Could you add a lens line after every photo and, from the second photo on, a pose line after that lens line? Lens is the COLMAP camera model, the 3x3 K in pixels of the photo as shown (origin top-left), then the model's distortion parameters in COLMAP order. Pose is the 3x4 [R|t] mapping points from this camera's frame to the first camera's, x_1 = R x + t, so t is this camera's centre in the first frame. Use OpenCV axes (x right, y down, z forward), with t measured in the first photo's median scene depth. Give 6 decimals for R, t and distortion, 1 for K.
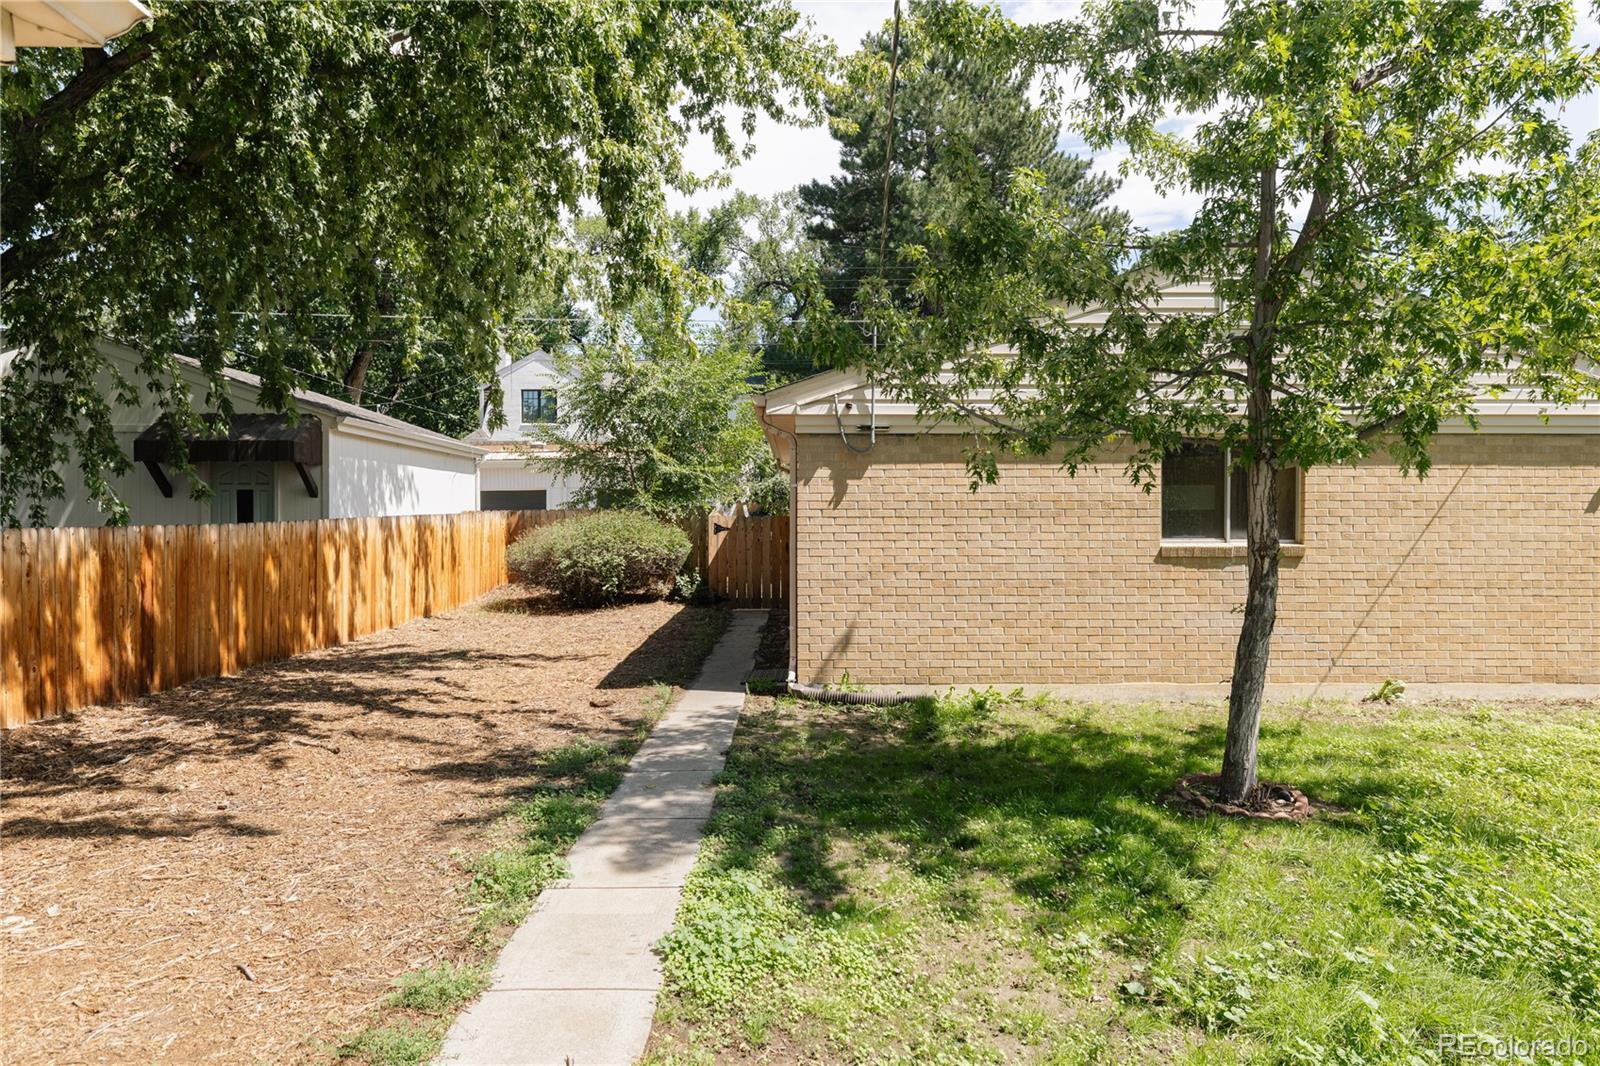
lens RADIAL K [[1009.2, 0, 851.4], [0, 1009.2, 517.4], [0, 0, 1]] dist [0.009264, -0.011691]
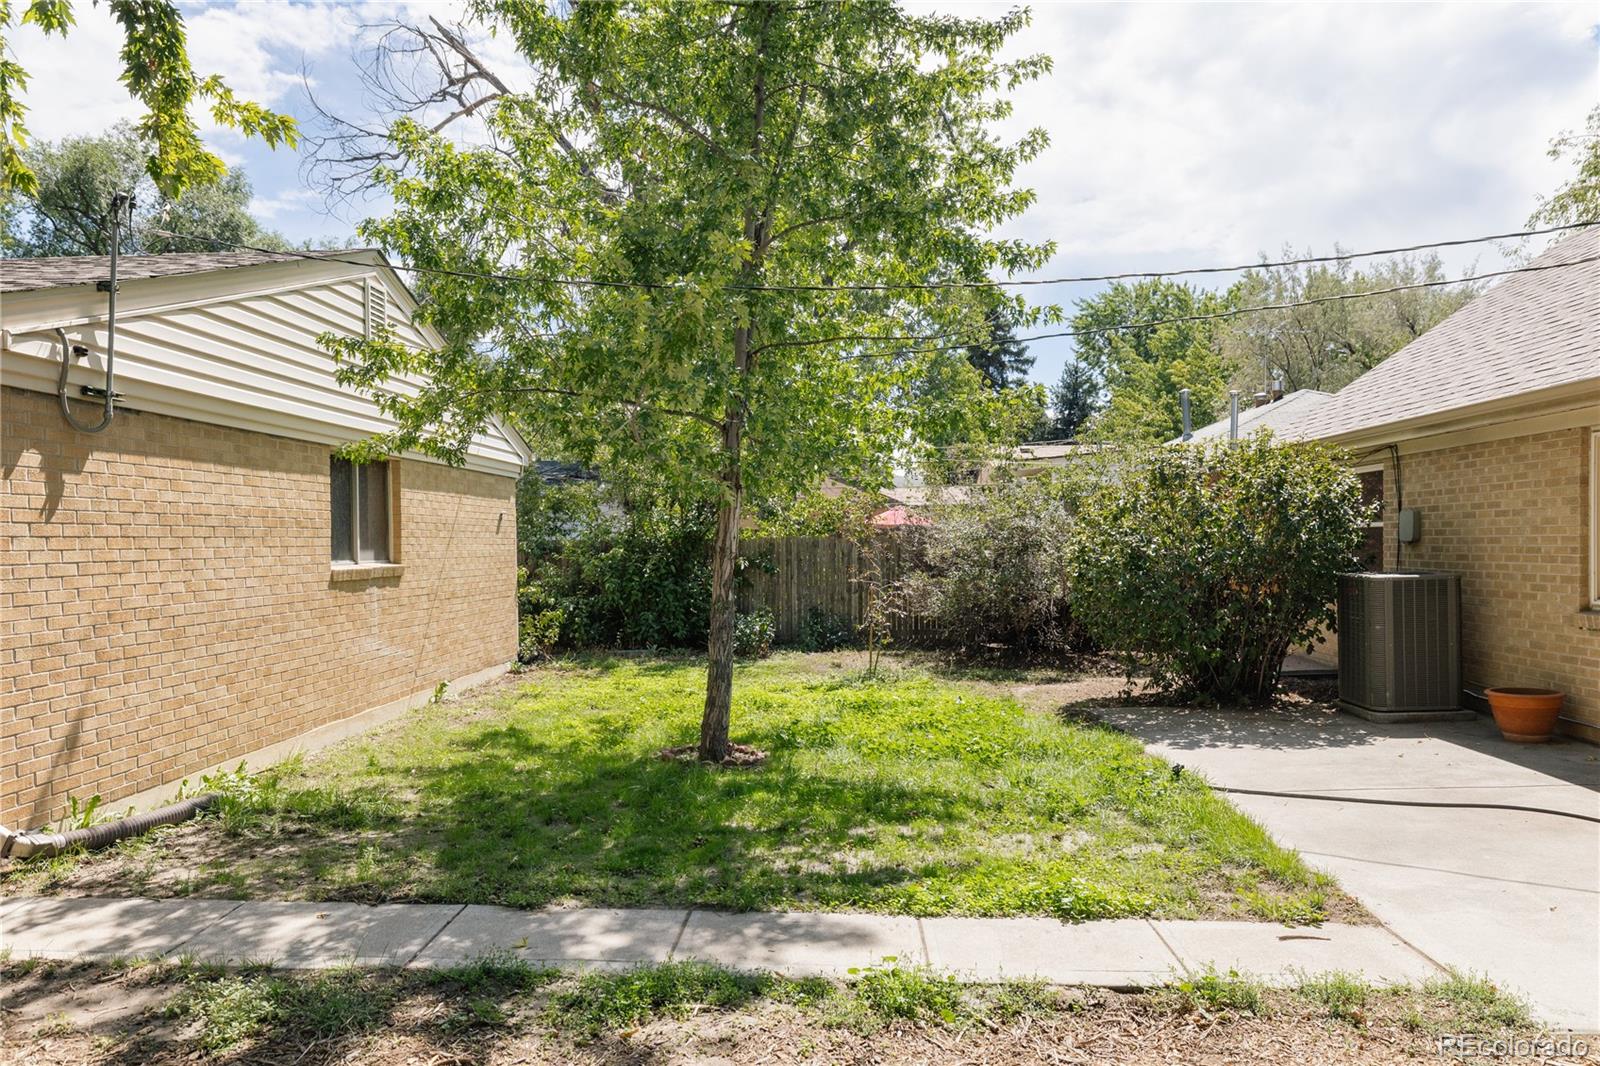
lens RADIAL K [[1009.2, 0, 802.9], [0, 1009.2, 539.5], [0, 0, 1]] dist [0.009264, -0.011691]
pose [[0.070010, -0.000111, 0.997546, -0.570734], [0.006528, 0.999979, -0.000346, 0.004404], [-0.997525, 0.006536, 0.070009, 0.525297]]
